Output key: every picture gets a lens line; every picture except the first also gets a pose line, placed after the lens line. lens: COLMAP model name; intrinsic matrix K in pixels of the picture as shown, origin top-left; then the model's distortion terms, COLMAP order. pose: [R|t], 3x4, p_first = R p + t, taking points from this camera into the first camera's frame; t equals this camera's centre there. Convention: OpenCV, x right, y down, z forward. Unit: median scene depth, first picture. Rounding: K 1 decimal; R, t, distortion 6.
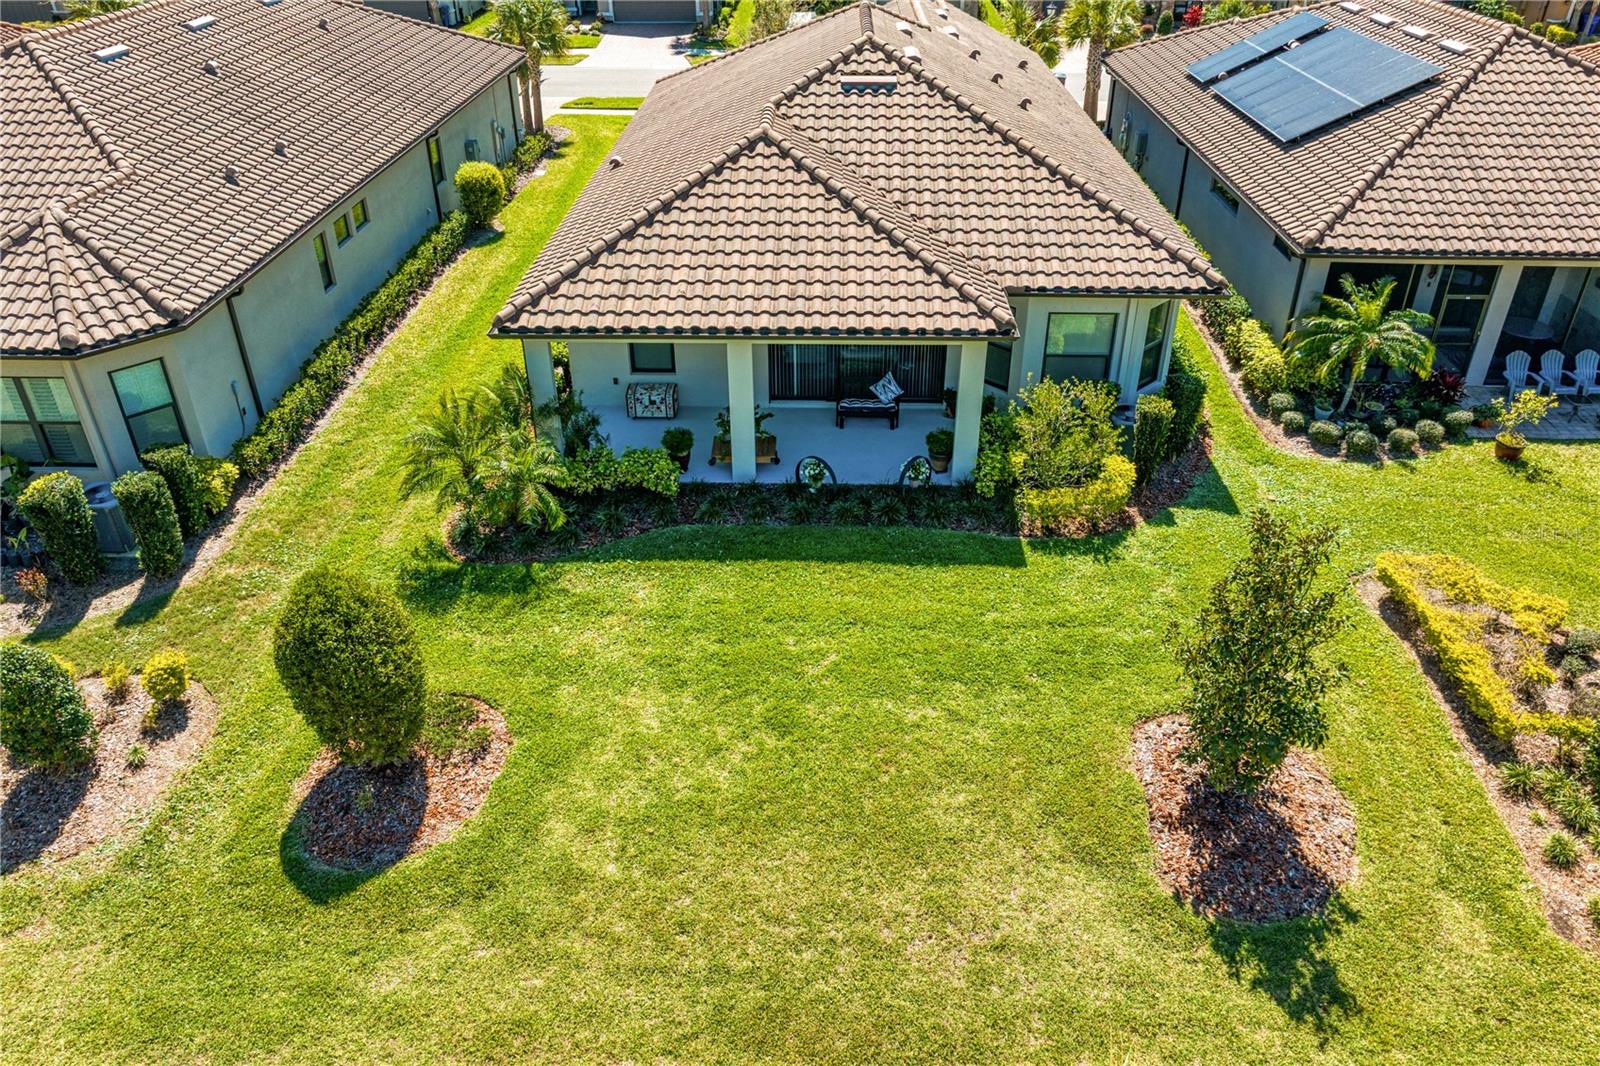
lens RADIAL K [[1126.9, 0, 807.1], [0, 1126.9, 526.5], [0, 0, 1]] dist [-0.062234, 0.029095]
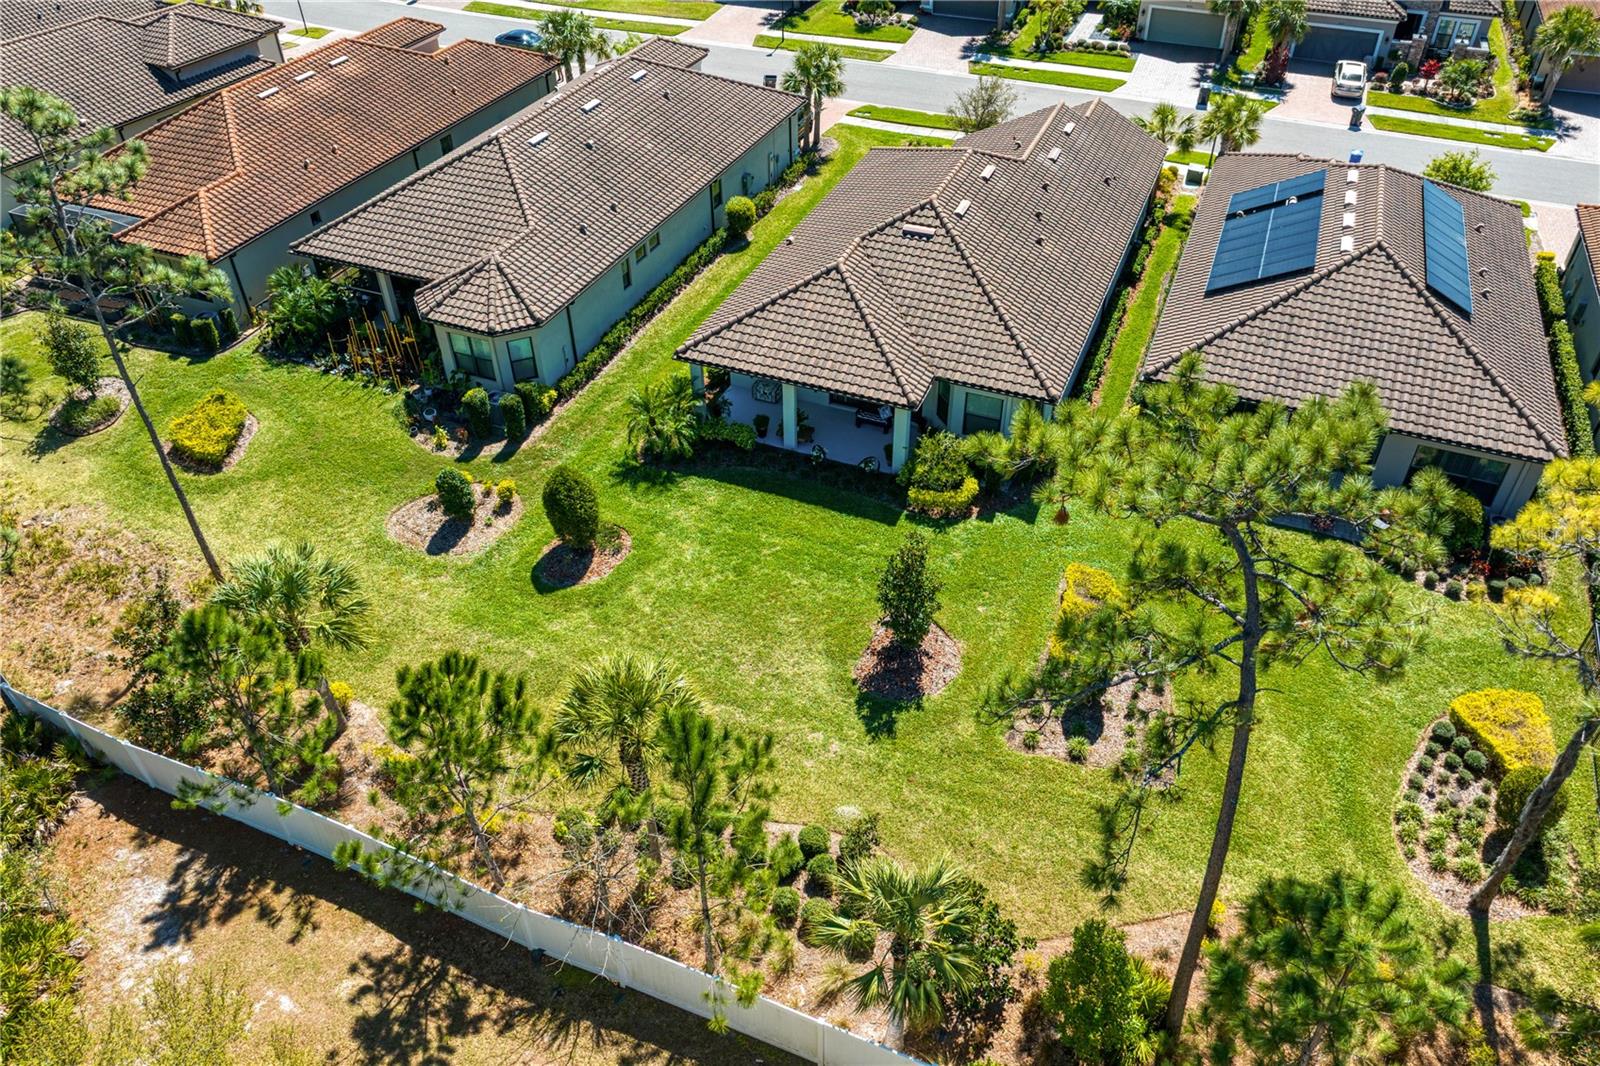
lens RADIAL K [[1126.9, 0, 804.8], [0, 1126.9, 532.6], [0, 0, 1]] dist [-0.062234, 0.029095]
pose [[0.932106, 0.227301, -0.281979, 0.587325], [-0.188052, 0.969110, 0.159572, -0.231713], [0.309539, -0.095712, 0.946057, -0.888863]]
